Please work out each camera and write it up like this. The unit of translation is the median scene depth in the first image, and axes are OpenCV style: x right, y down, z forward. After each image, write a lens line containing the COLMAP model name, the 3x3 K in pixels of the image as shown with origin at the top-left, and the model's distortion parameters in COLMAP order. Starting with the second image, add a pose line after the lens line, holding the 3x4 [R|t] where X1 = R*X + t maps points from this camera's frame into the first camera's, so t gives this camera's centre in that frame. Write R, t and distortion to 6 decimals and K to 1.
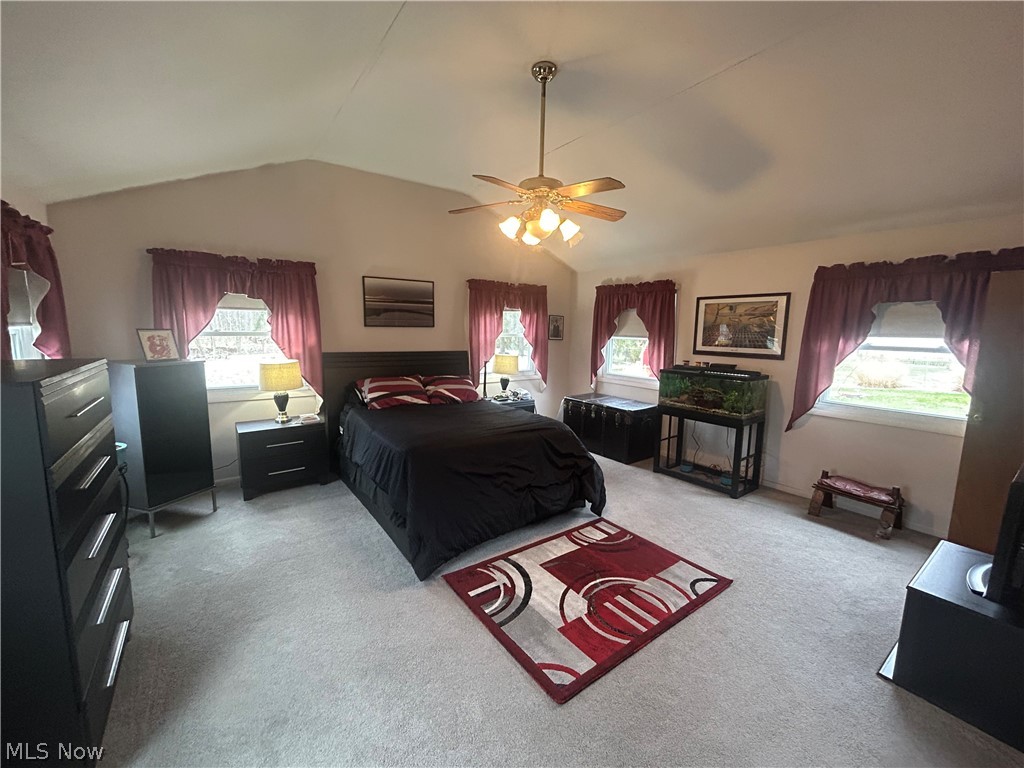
lens RADIAL K [[413.1, 0, 512.0], [0, 413.1, 382.3], [0, 0, 1]] dist [-0.002516, 0.001065]
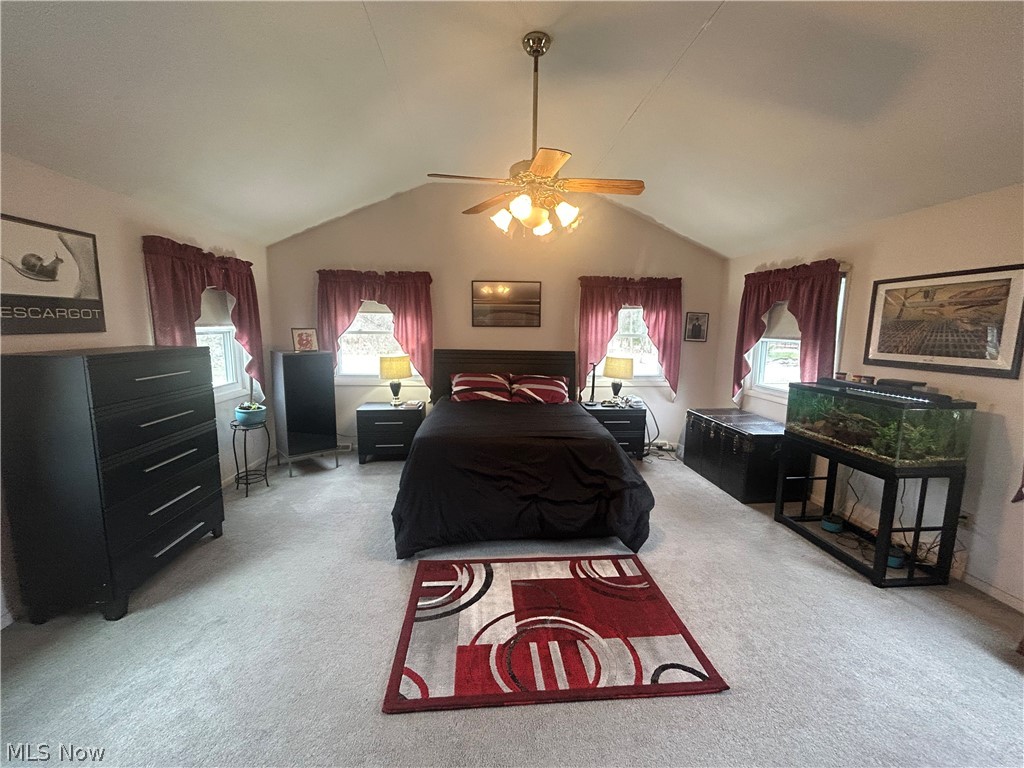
lens RADIAL K [[413.1, 0, 512.0], [0, 413.1, 383.0], [0, 0, 1]] dist [-0.002516, 0.001065]
pose [[0.853896, 0.064932, -0.516377, 0.370486], [-0.066429, 0.997669, 0.015605, -0.011300], [0.516187, 0.020978, 0.856219, 0.139902]]
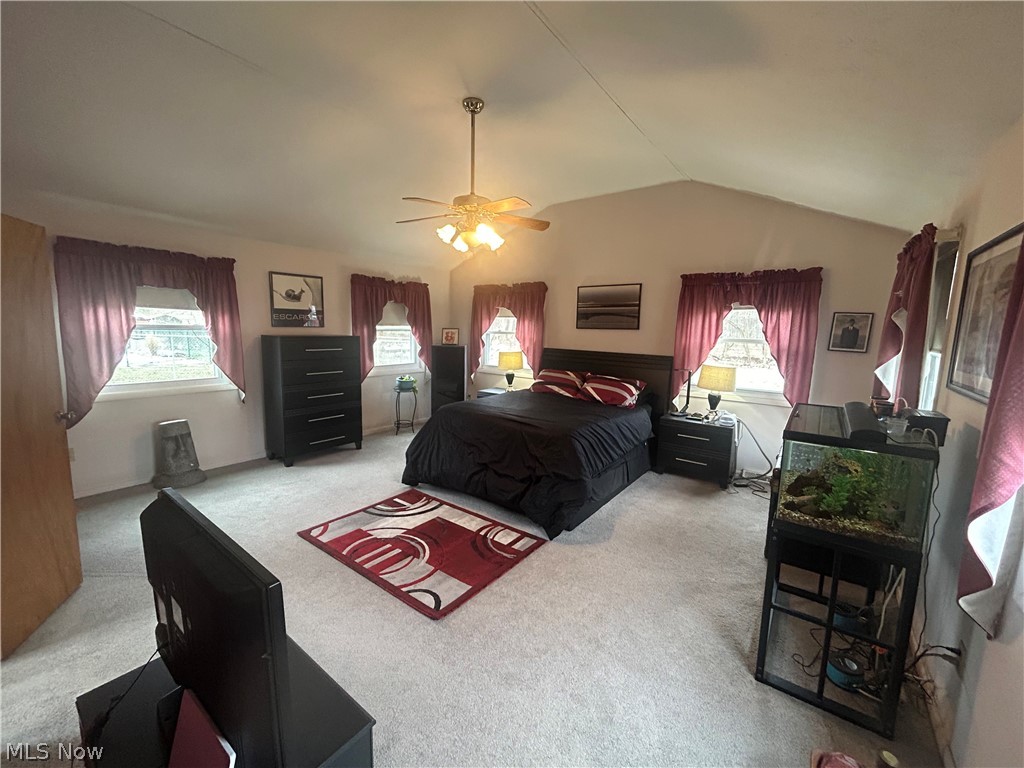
lens RADIAL K [[413.1, 0, 512.7], [0, 413.1, 384.4], [0, 0, 1]] dist [-0.002516, 0.001065]
pose [[0.298912, 0.119715, -0.946742, 0.887321], [-0.145188, 0.986255, 0.078872, -0.051512], [0.943171, 0.113879, 0.312185, 0.559174]]
